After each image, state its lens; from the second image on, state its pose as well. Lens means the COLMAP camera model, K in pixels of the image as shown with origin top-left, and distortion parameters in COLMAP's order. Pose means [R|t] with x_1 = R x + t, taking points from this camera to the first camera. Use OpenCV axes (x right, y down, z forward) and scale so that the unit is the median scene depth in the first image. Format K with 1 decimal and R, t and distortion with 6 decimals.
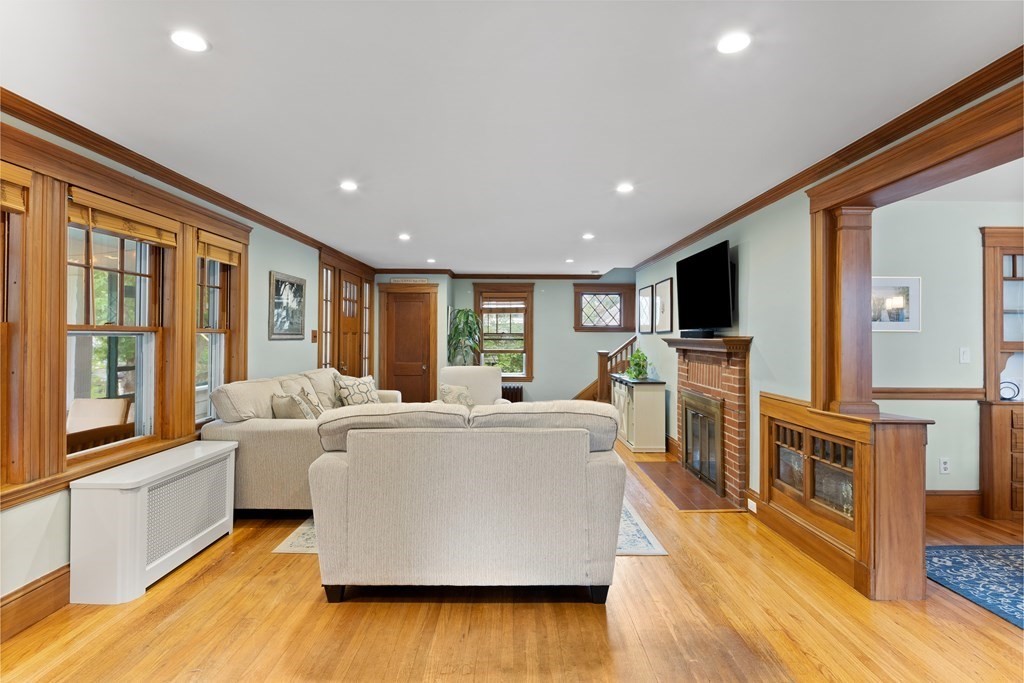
lens RADIAL K [[501.1, 0, 514.8], [0, 501.1, 331.7], [0, 0, 1]] dist [0.004831, -0.004606]
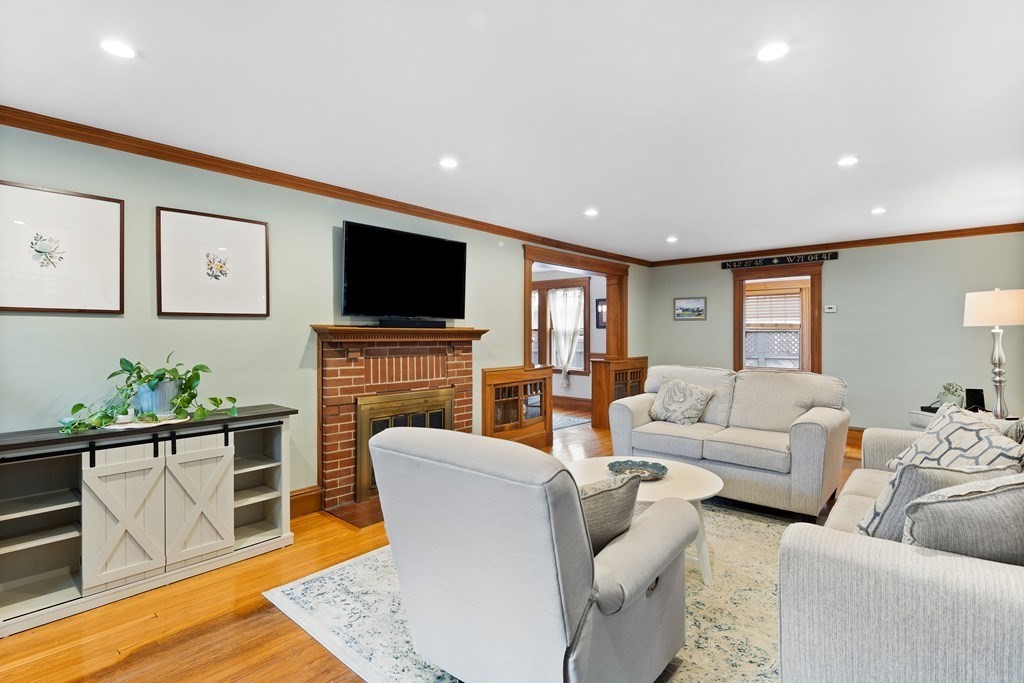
lens RADIAL K [[501.1, 0, 510.8], [0, 501.1, 332.2], [0, 0, 1]] dist [0.004831, -0.004606]
pose [[-0.747099, -0.002200, 0.664709, -0.422939], [-0.010178, 0.999915, -0.008129, 0.030494], [-0.664635, -0.012838, -0.747058, 1.844466]]
